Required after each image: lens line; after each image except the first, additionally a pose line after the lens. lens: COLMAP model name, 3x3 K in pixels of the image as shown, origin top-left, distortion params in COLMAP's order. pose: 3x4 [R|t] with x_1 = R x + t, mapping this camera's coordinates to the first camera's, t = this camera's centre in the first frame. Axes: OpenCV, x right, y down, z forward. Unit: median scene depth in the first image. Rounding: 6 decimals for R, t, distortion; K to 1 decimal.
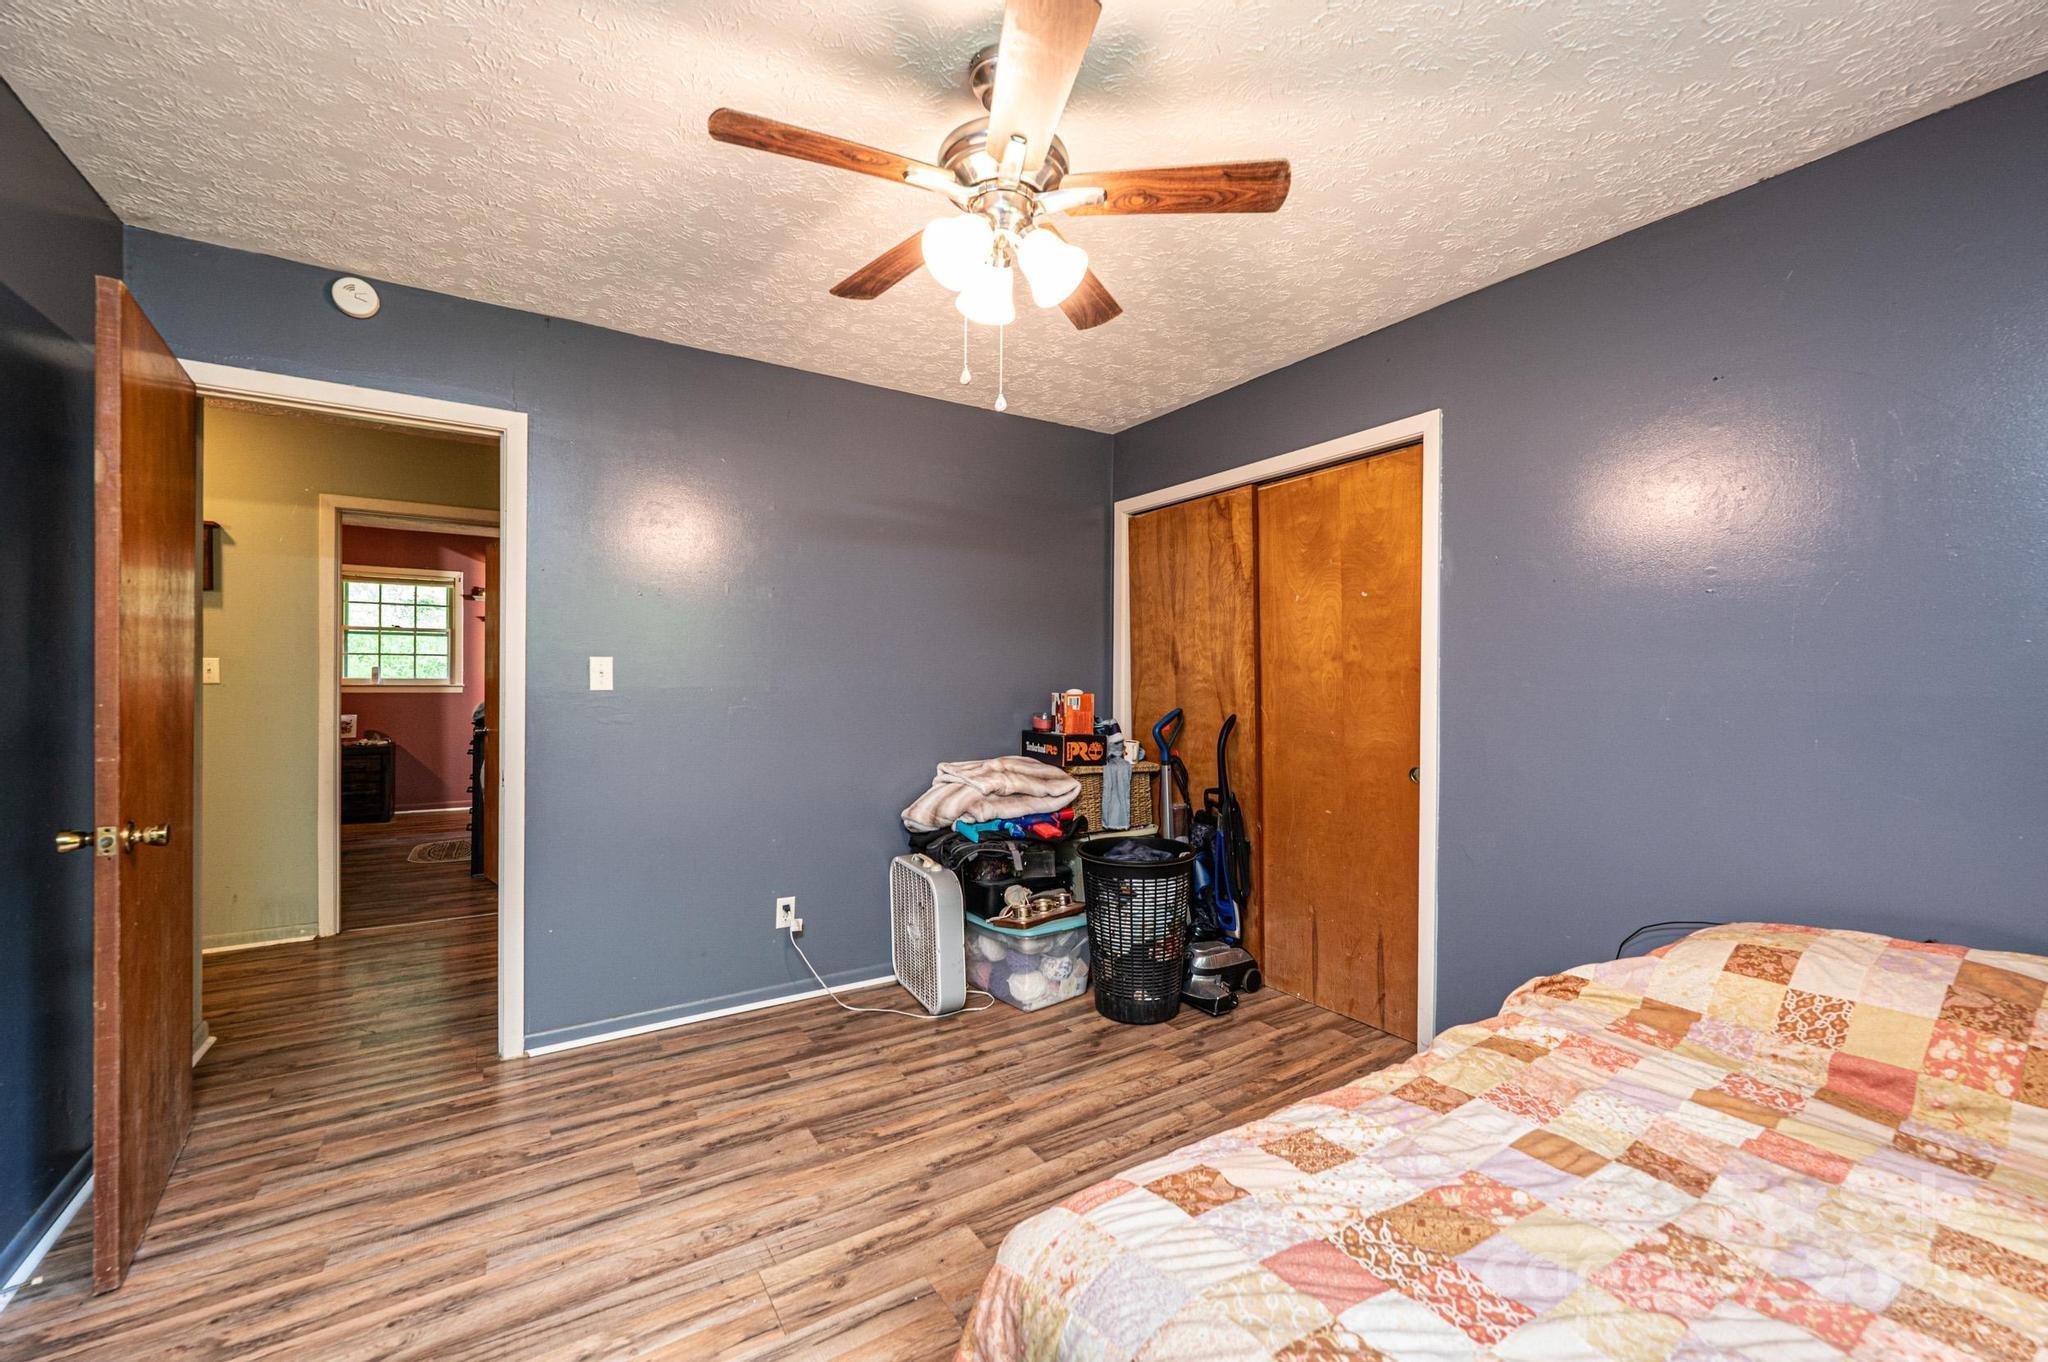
lens RADIAL K [[813.6, 0, 1032.2], [0, 813.6, 677.5], [0, 0, 1]] dist [-0.001111, 0.000202]
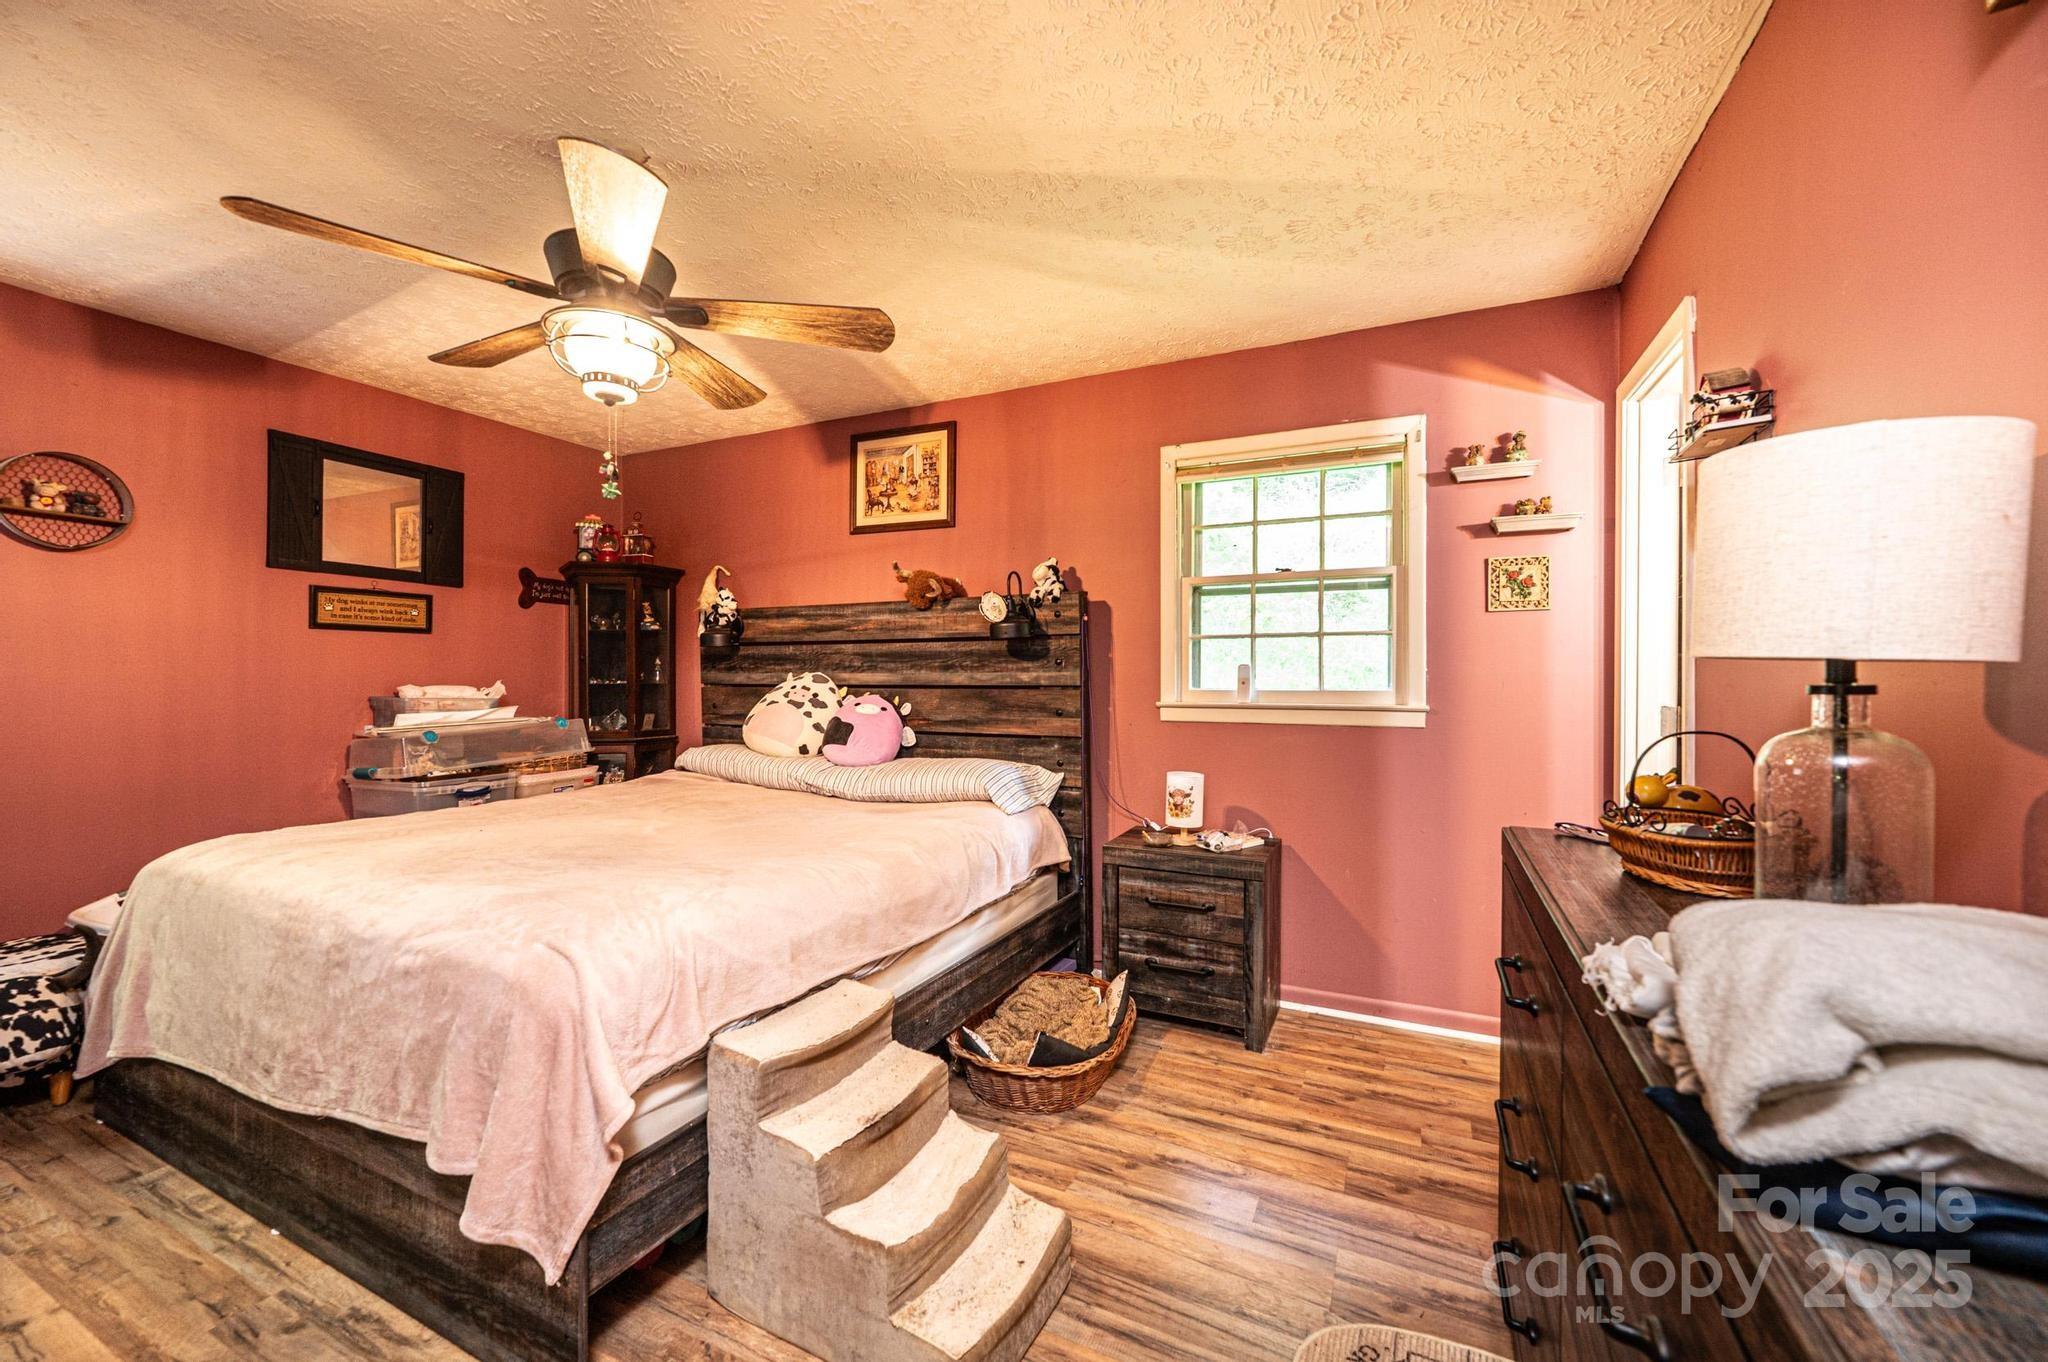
lens RADIAL K [[813.6, 0, 1027.9], [0, 813.6, 681.1], [0, 0, 1]] dist [-0.001111, 0.000202]
pose [[0.510726, 0.003882, -0.859735, -0.480151], [0.000756, 0.999987, 0.004965, -0.006166], [0.859743, -0.003186, 0.510716, 0.662257]]
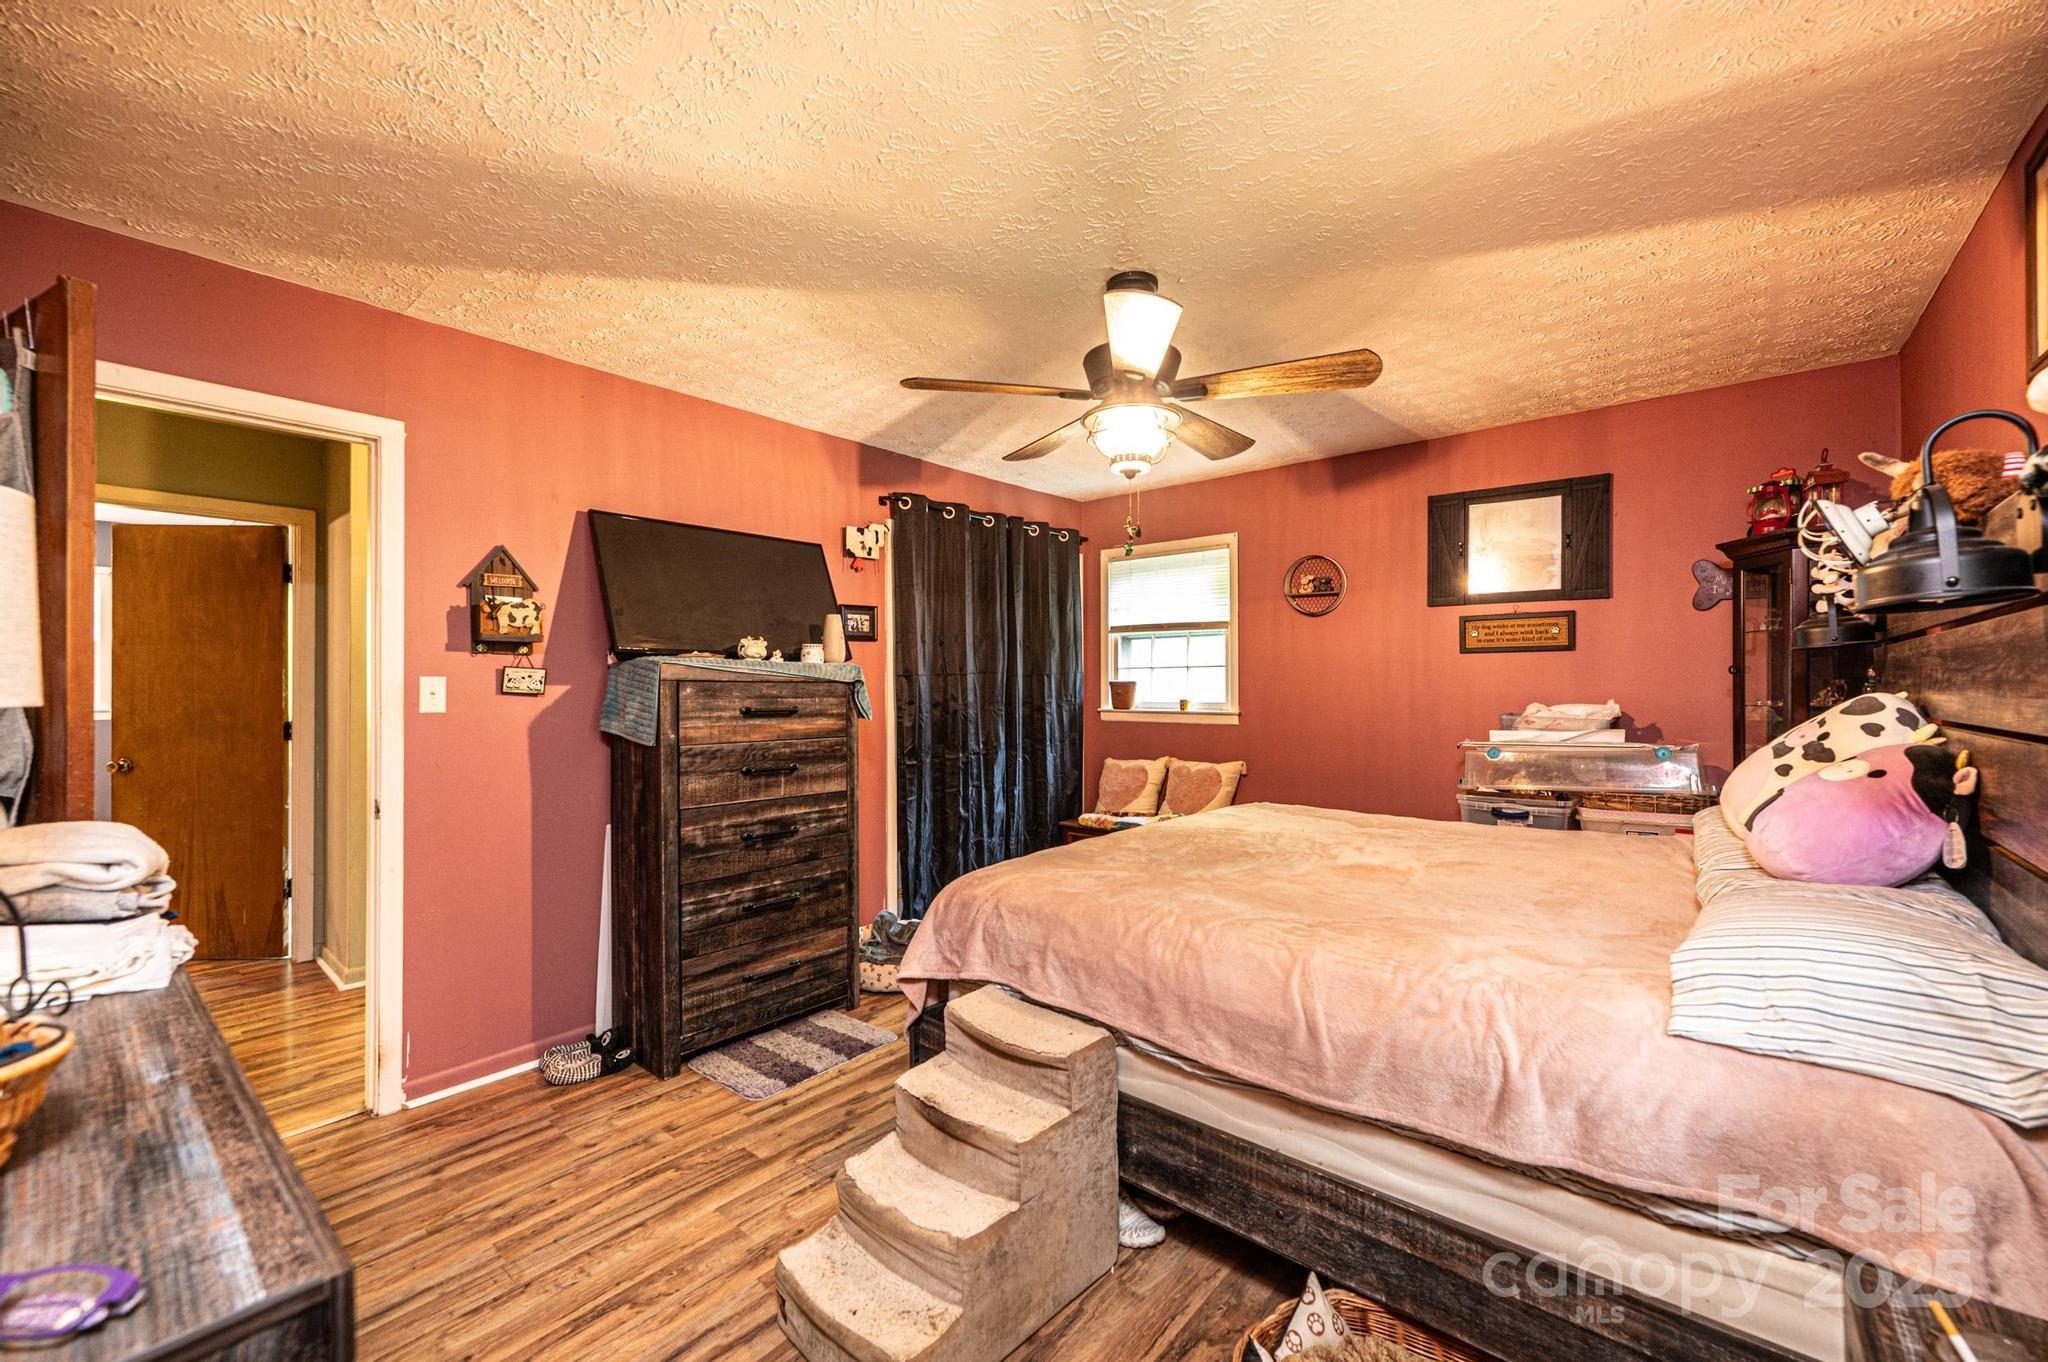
lens RADIAL K [[813.6, 0, 1026.9], [0, 813.6, 688.4], [0, 0, 1]] dist [-0.001111, 0.000202]
pose [[-0.957845, 0.004771, -0.287247, -0.665137], [0.005204, 0.999986, -0.000744, -0.012305], [0.287239, -0.002208, -0.957856, 1.013739]]
